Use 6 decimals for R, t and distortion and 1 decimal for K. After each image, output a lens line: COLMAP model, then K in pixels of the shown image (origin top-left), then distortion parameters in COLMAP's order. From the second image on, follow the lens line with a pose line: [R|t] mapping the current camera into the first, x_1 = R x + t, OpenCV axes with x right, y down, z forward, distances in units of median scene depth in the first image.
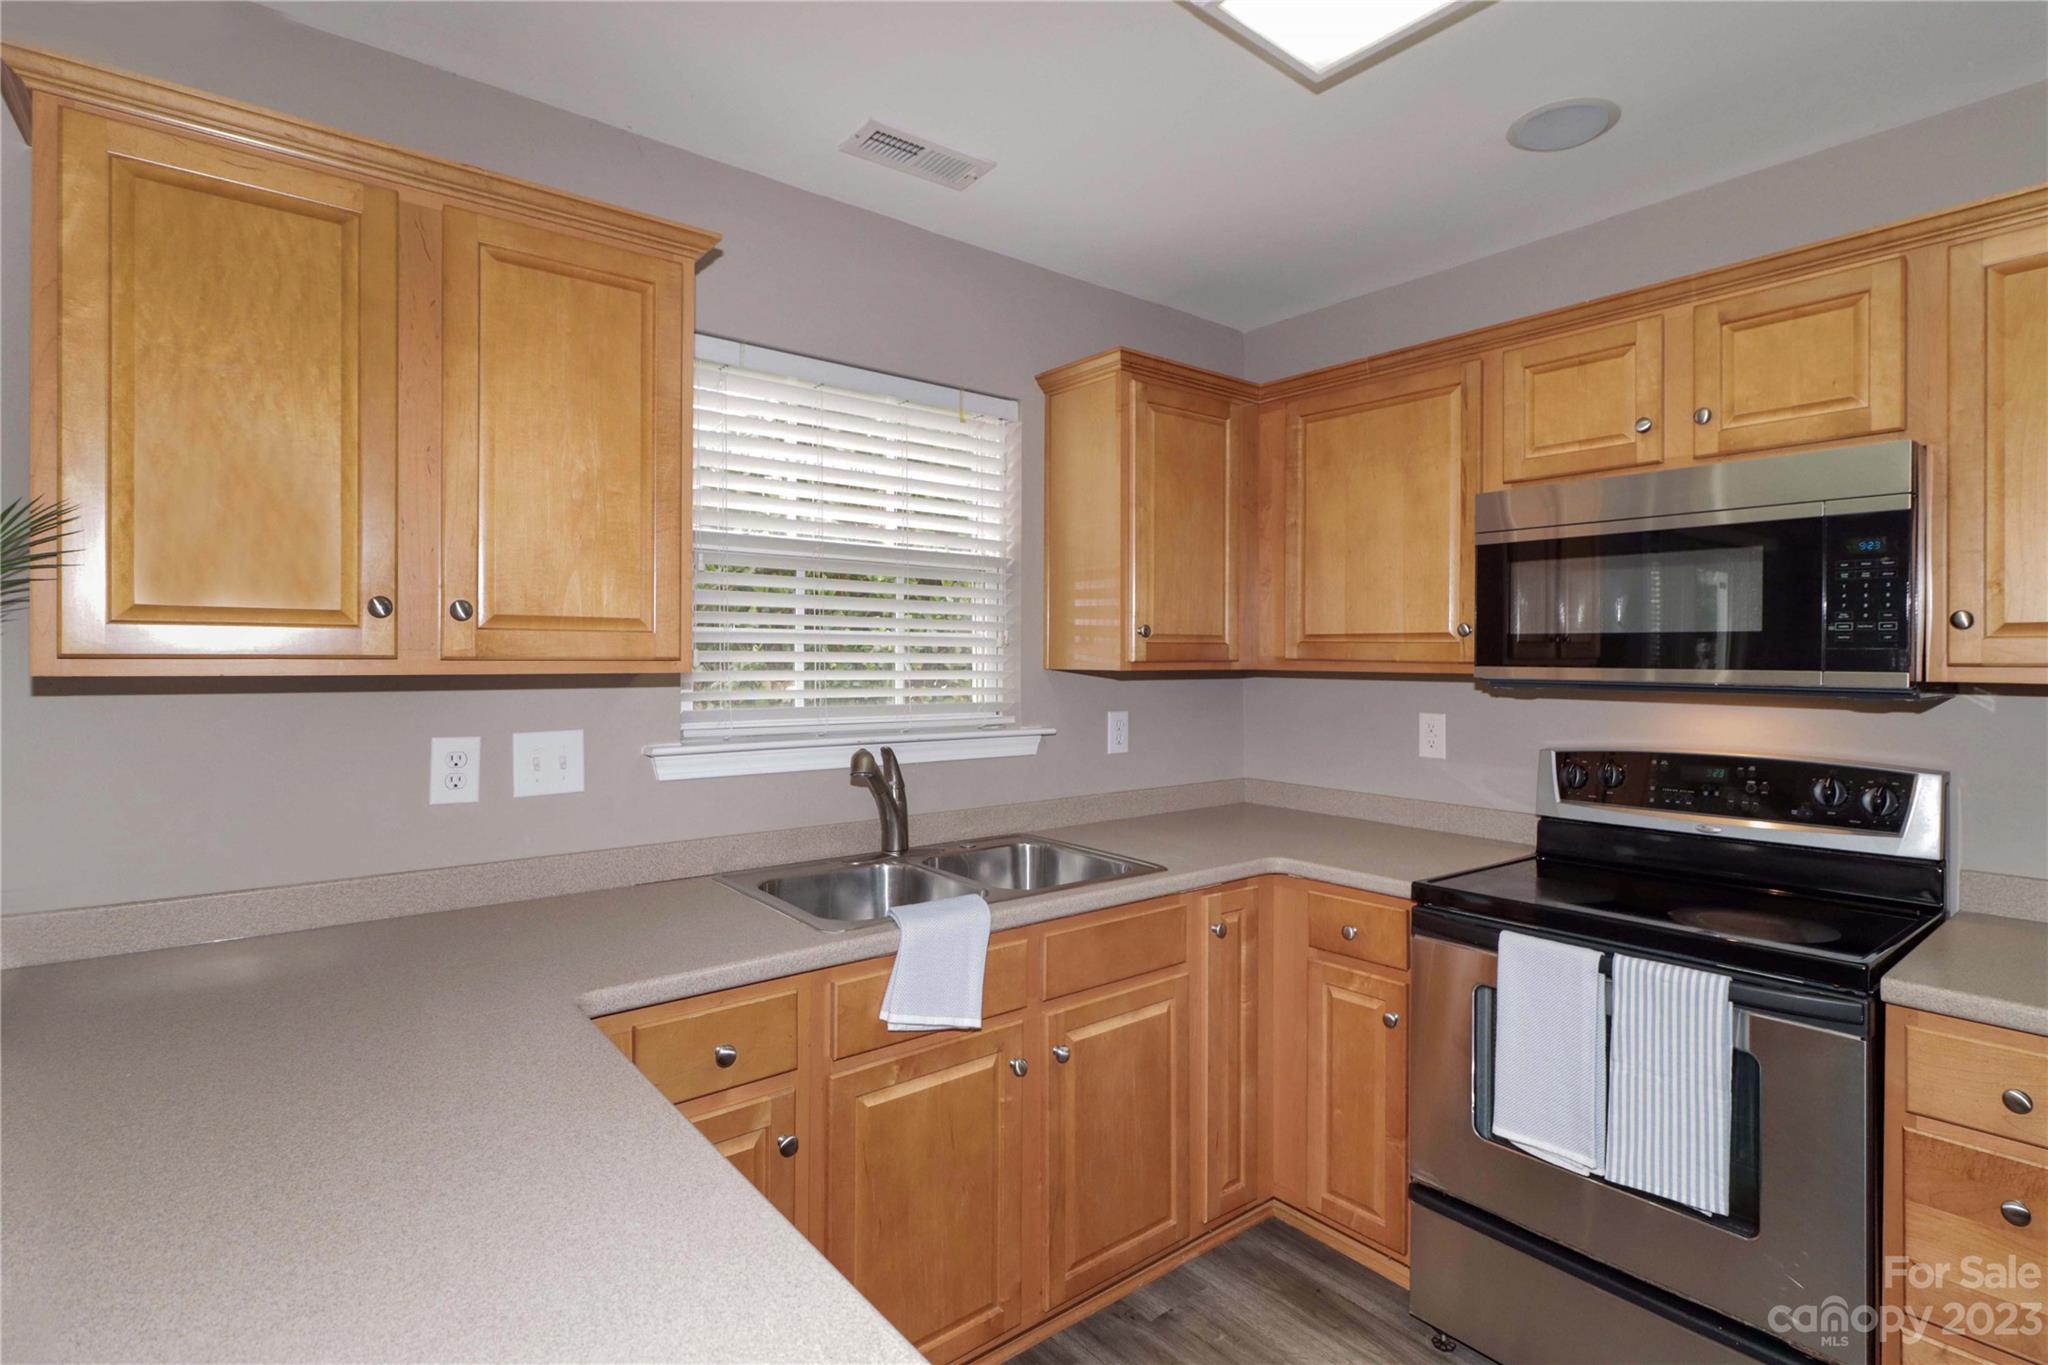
lens RADIAL K [[1003.4, 0, 1070.0], [0, 1003.4, 659.0], [0, 0, 1]] dist [0.002054, 0.000341]
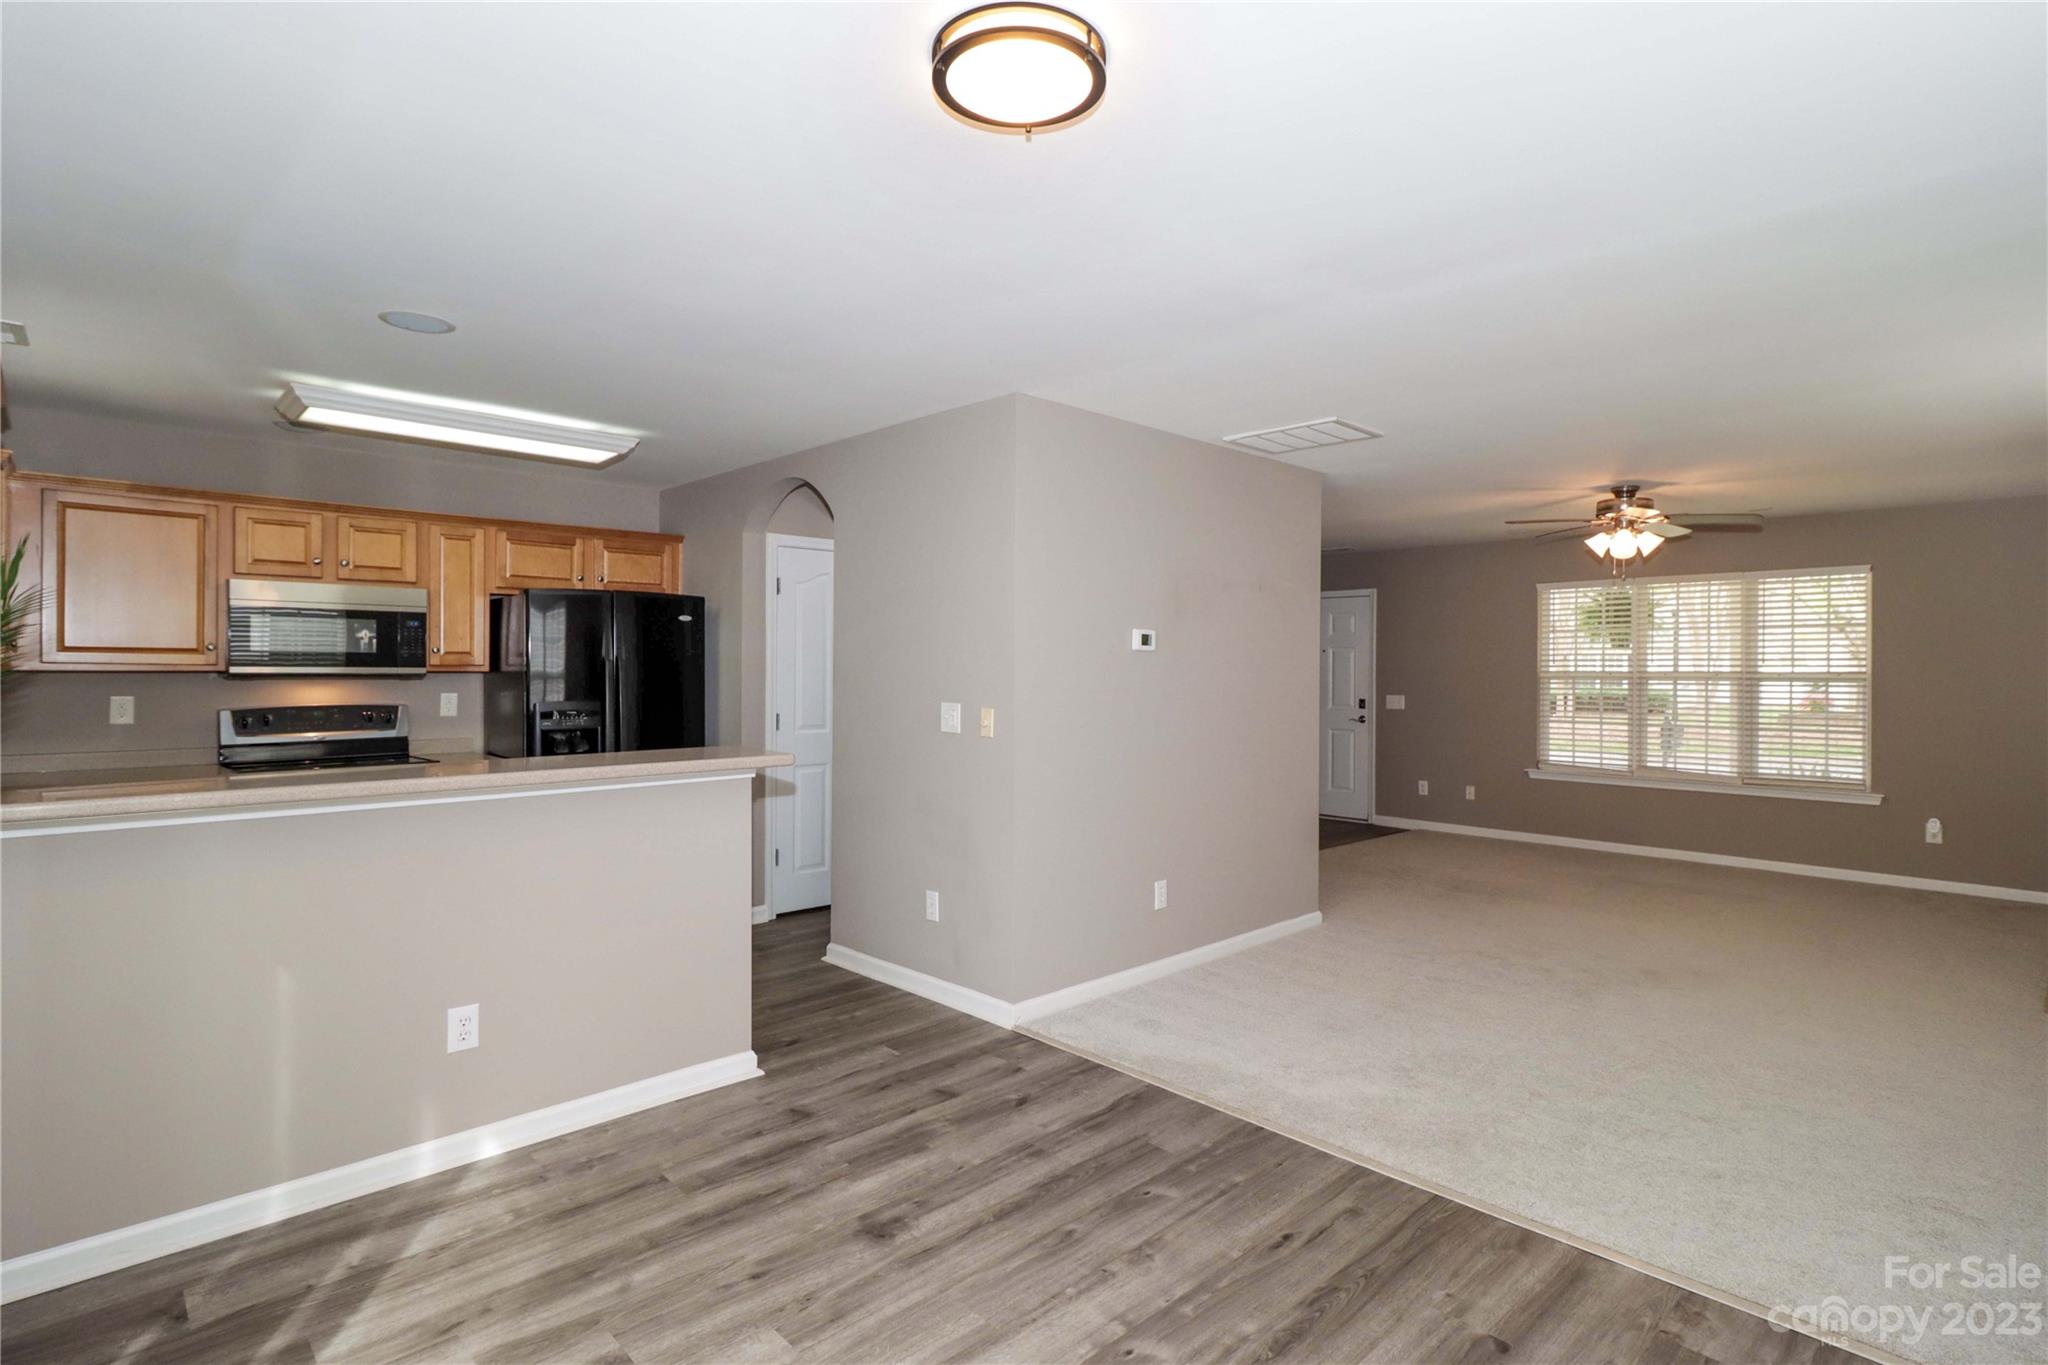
lens RADIAL K [[1020.5, 0, 1024.0], [0, 1020.5, 682.5], [0, 0, 1]] dist [0.004730, 0.000578]
pose [[-0.055151, -0.020563, 0.998266, -1.604930], [-0.005716, 0.999778, 0.020278, -0.010360], [-0.998462, -0.004588, -0.055256, -0.417855]]
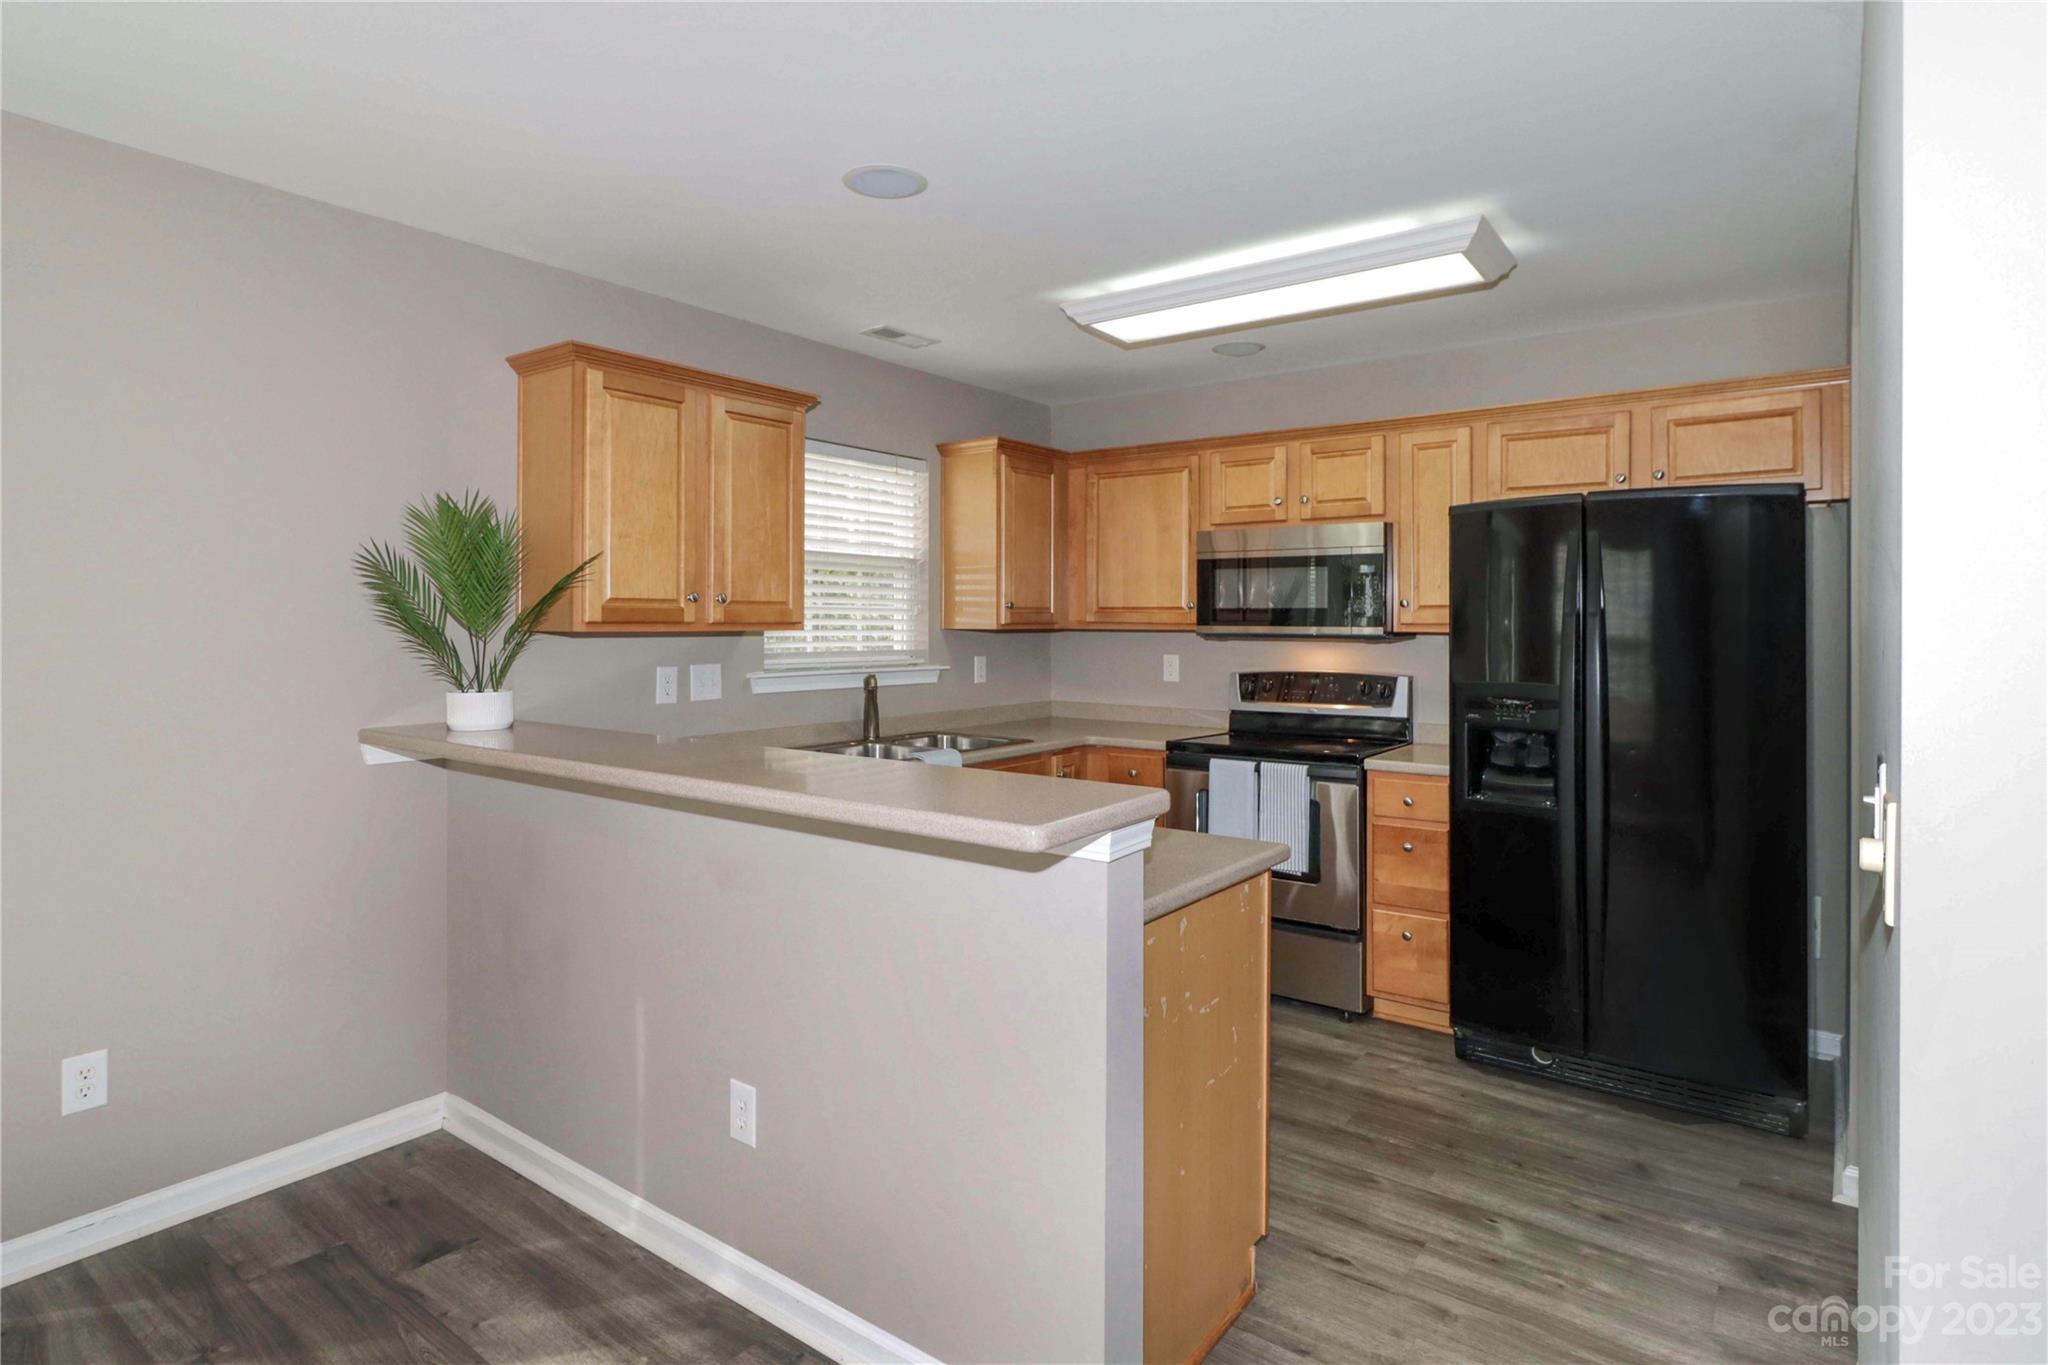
lens RADIAL K [[1068.6, 0, 1005.0], [0, 1068.6, 620.6], [0, 0, 1]] dist [0.002755, 0.000237]
pose [[0.976434, -0.002861, 0.215797, -0.340670], [0.003291, 0.999993, -0.001636, -0.000085], [-0.215791, 0.002307, 0.976437, -0.786037]]
